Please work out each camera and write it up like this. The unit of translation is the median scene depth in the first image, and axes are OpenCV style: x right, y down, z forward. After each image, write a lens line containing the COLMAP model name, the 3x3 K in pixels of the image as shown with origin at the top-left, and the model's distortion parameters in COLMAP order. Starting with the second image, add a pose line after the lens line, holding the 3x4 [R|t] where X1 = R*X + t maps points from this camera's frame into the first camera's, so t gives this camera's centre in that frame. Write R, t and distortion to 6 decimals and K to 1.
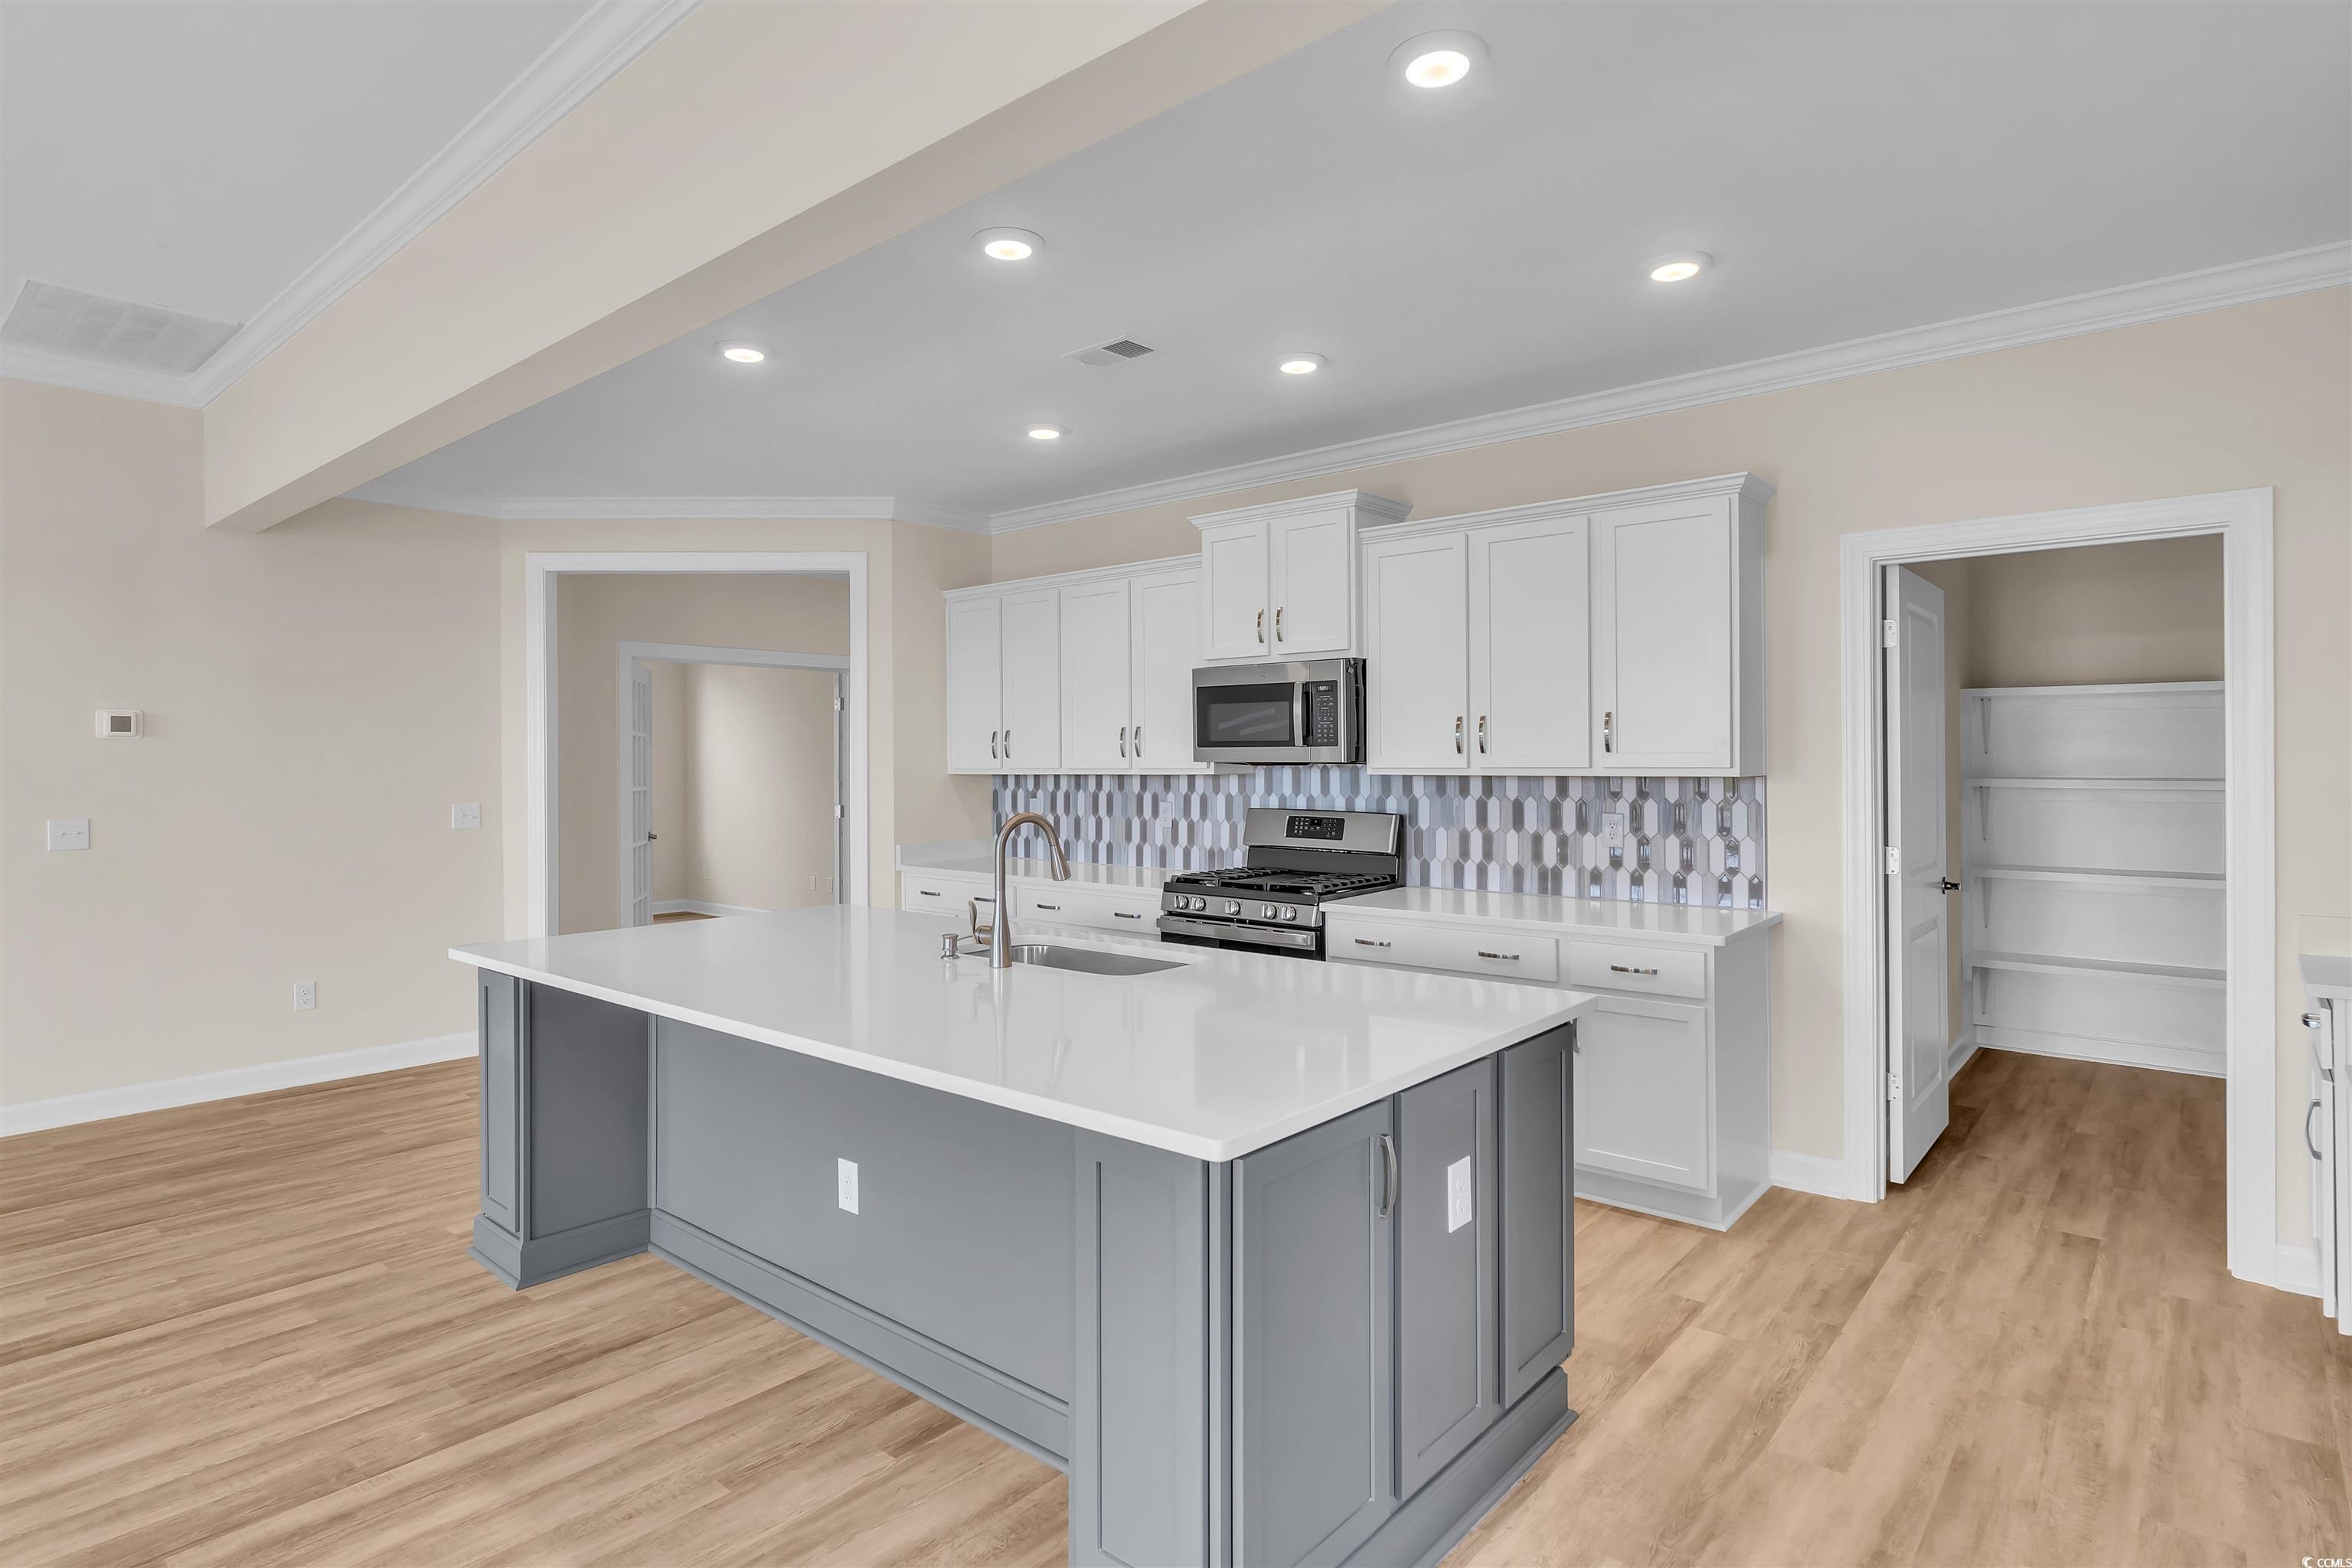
lens RADIAL K [[1230.4, 0, 1173.3], [0, 1230.4, 735.8], [0, 0, 1]] dist [-0.001448, 0.000017]
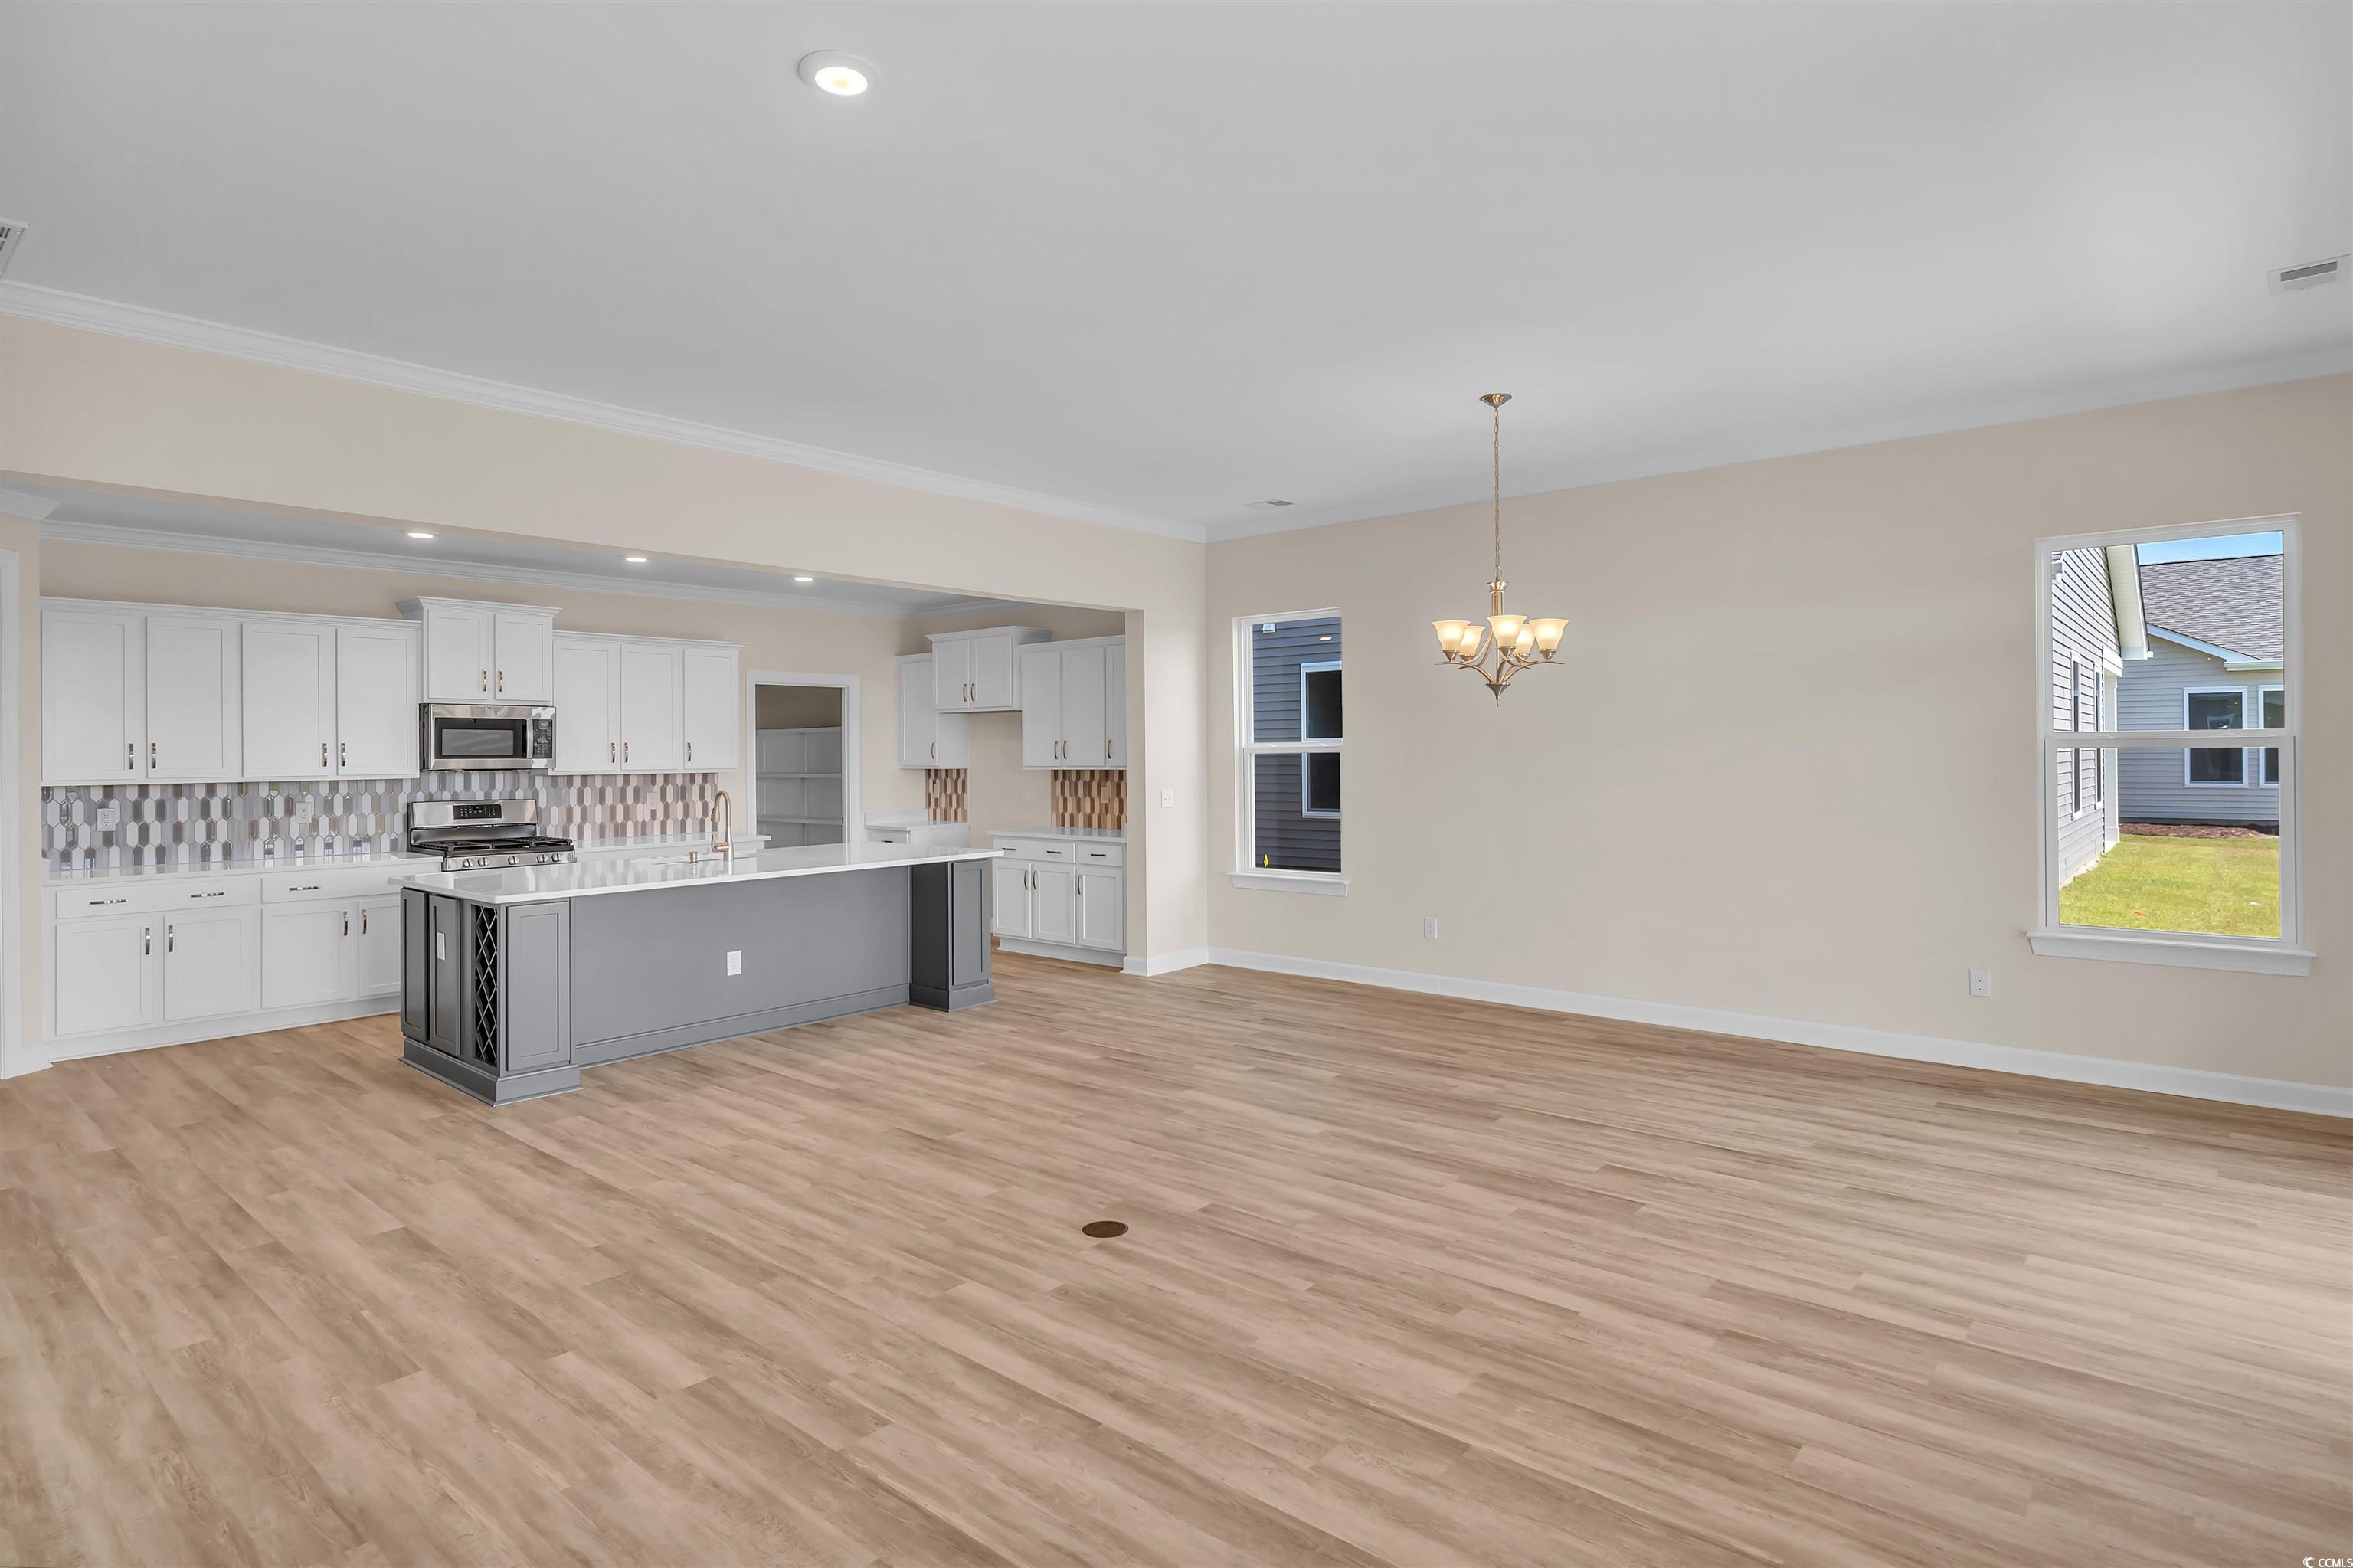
lens RADIAL K [[1231.0, 0, 1173.8], [0, 1231.0, 735.8], [0, 0, 1]] dist [-0.001448, 0.000017]
pose [[0.000595, 0.017340, 0.999849, -1.517346], [-0.011230, 0.999787, -0.017332, -0.002903], [-0.999937, -0.011218, 0.000790, 0.146629]]
